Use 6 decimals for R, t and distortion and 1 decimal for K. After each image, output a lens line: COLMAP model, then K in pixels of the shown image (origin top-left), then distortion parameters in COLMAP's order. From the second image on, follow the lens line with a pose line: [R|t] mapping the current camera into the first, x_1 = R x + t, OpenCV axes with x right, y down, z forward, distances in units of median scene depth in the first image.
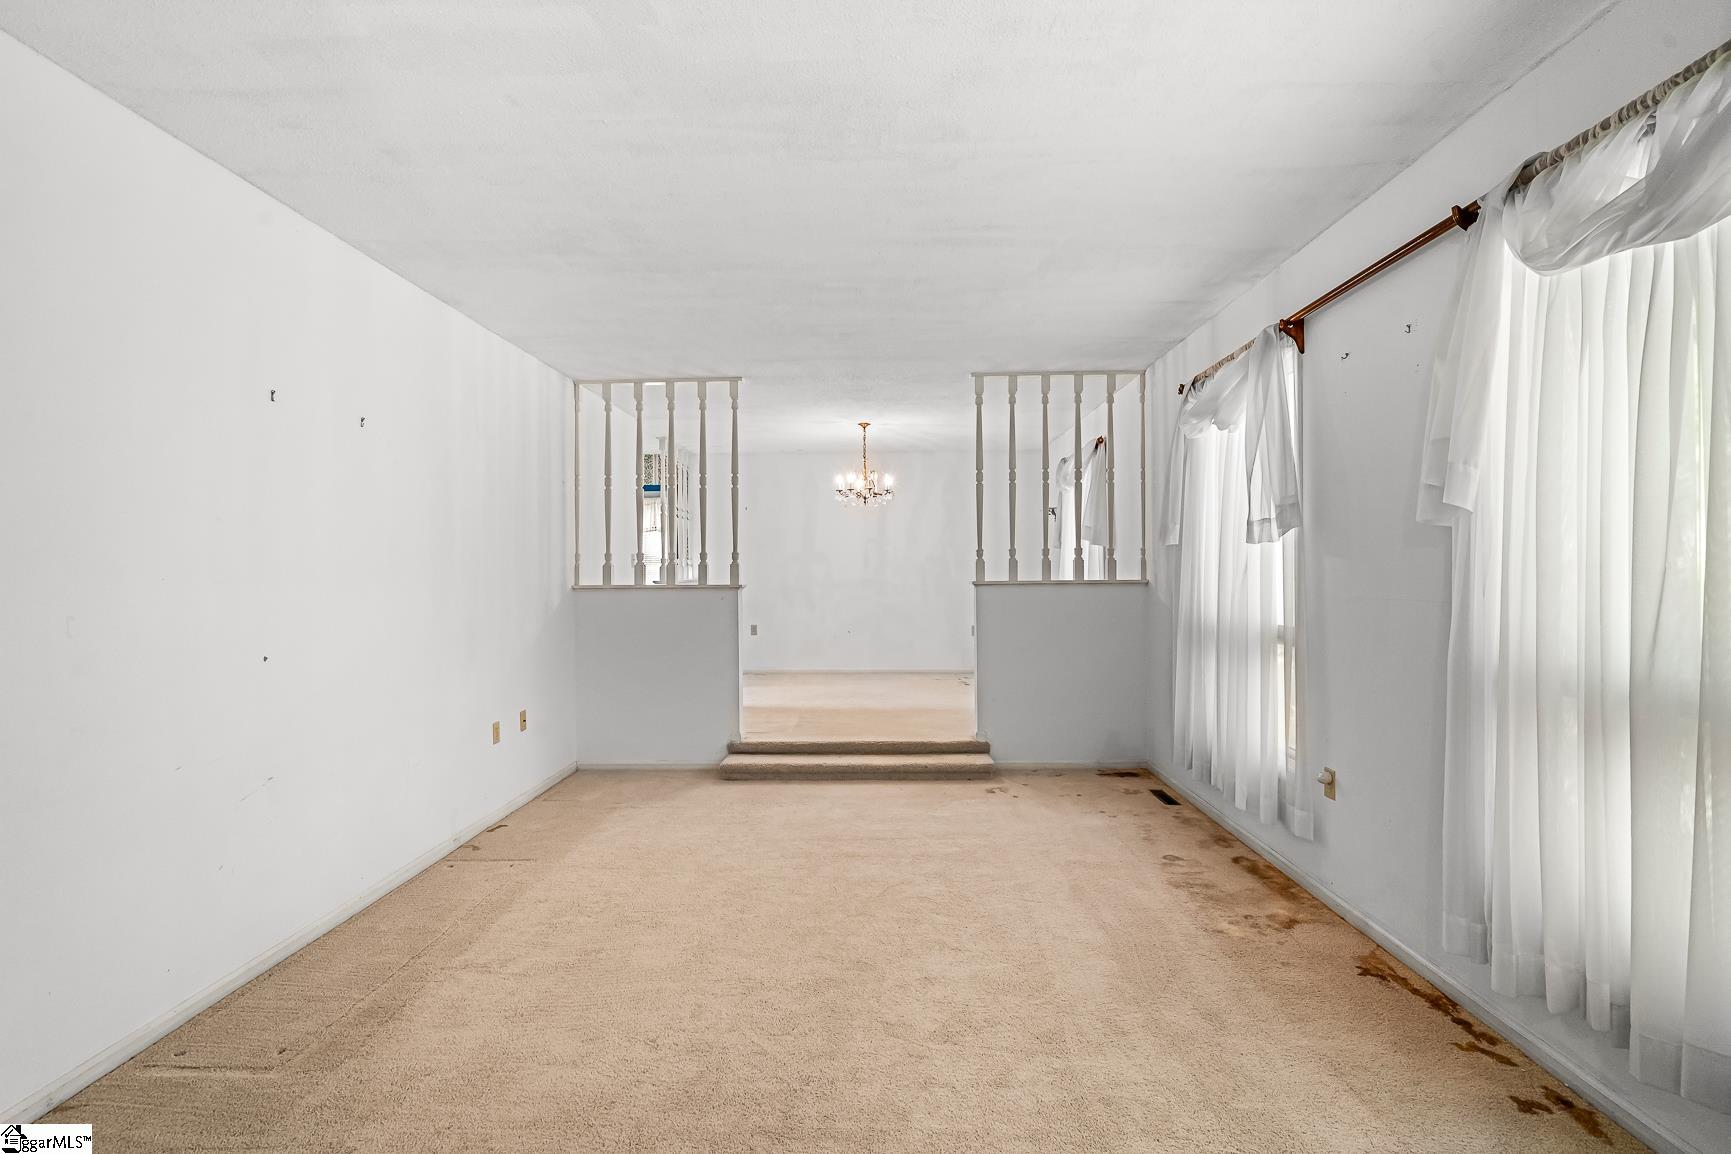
lens RADIAL K [[791.5, 0, 863.2], [0, 791.5, 565.6], [0, 0, 1]] dist [-0.005928, 0.000367]
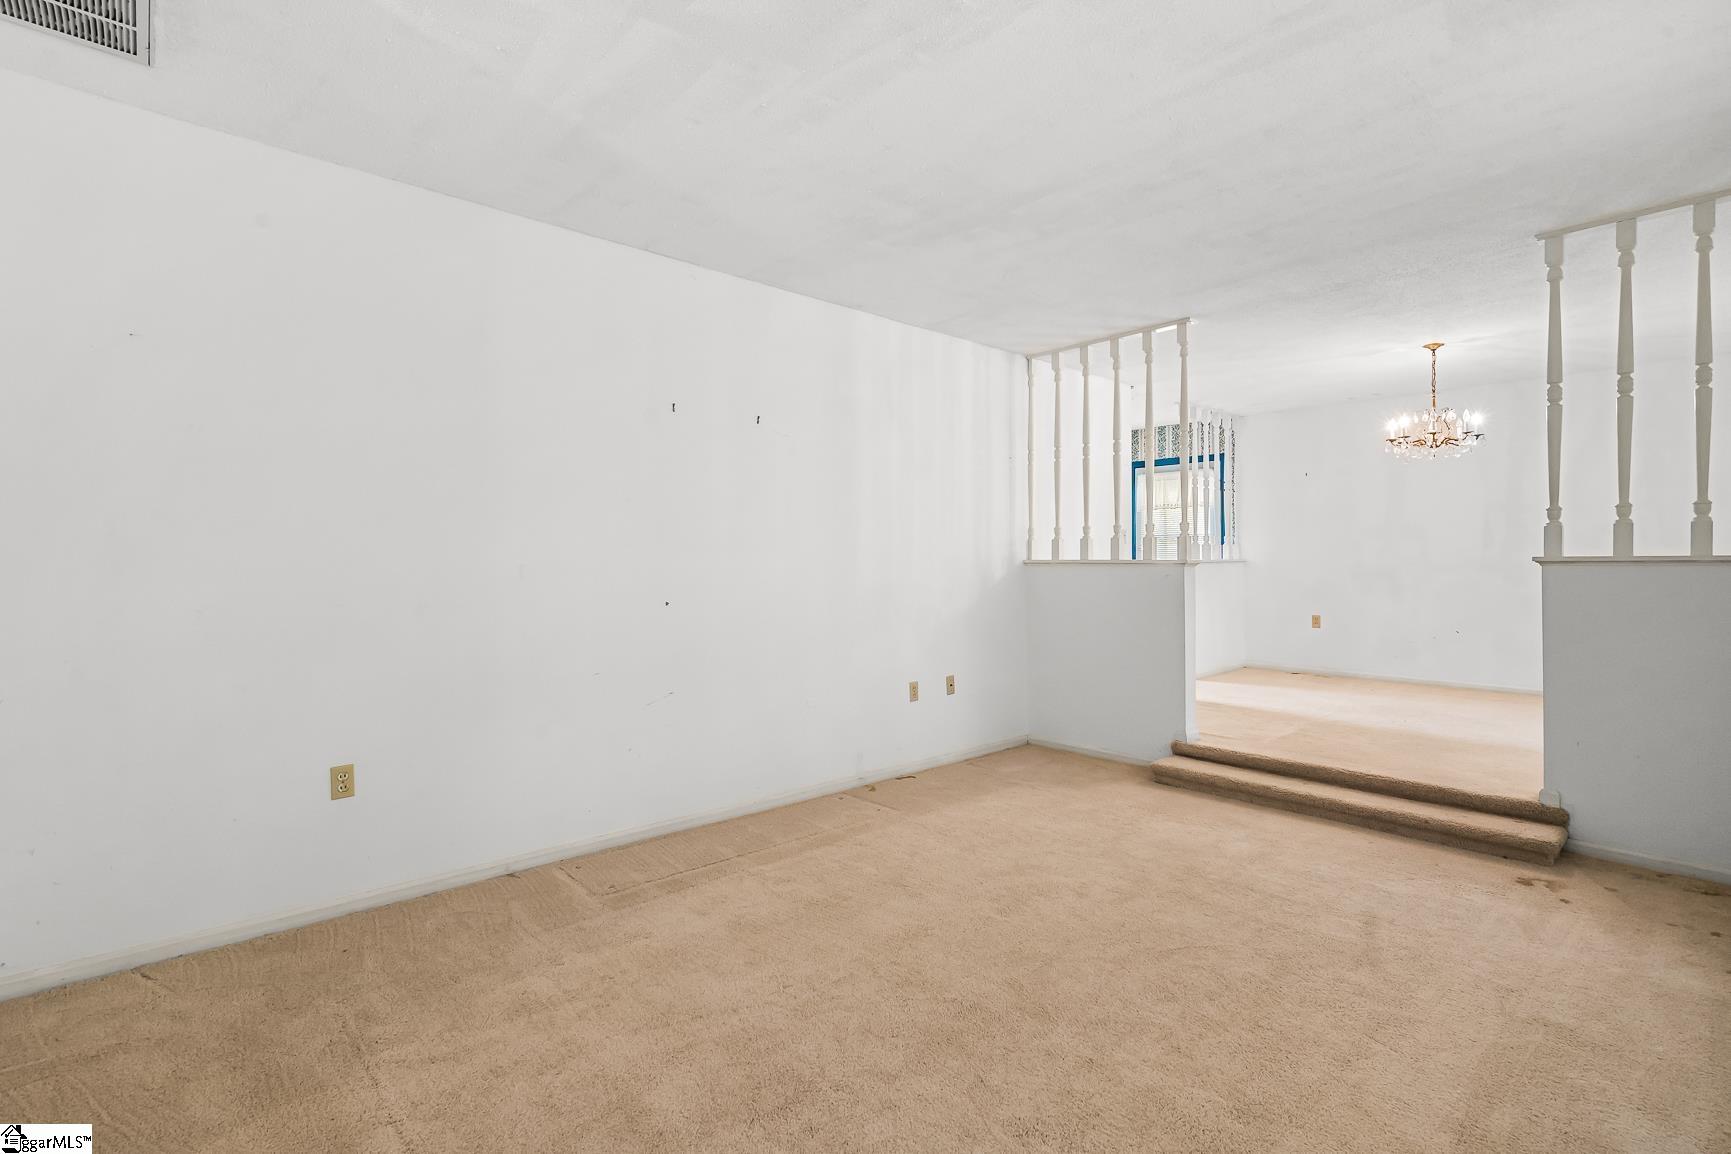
lens RADIAL K [[799.5, 0, 864.7], [0, 799.5, 561.0], [0, 0, 1]] dist [-0.018684, 0.009896]
pose [[0.688564, 0.006295, -0.725149, 0.254749], [0.001735, 0.999945, 0.010327, 0.017238], [0.725174, -0.008369, 0.688515, 0.168913]]
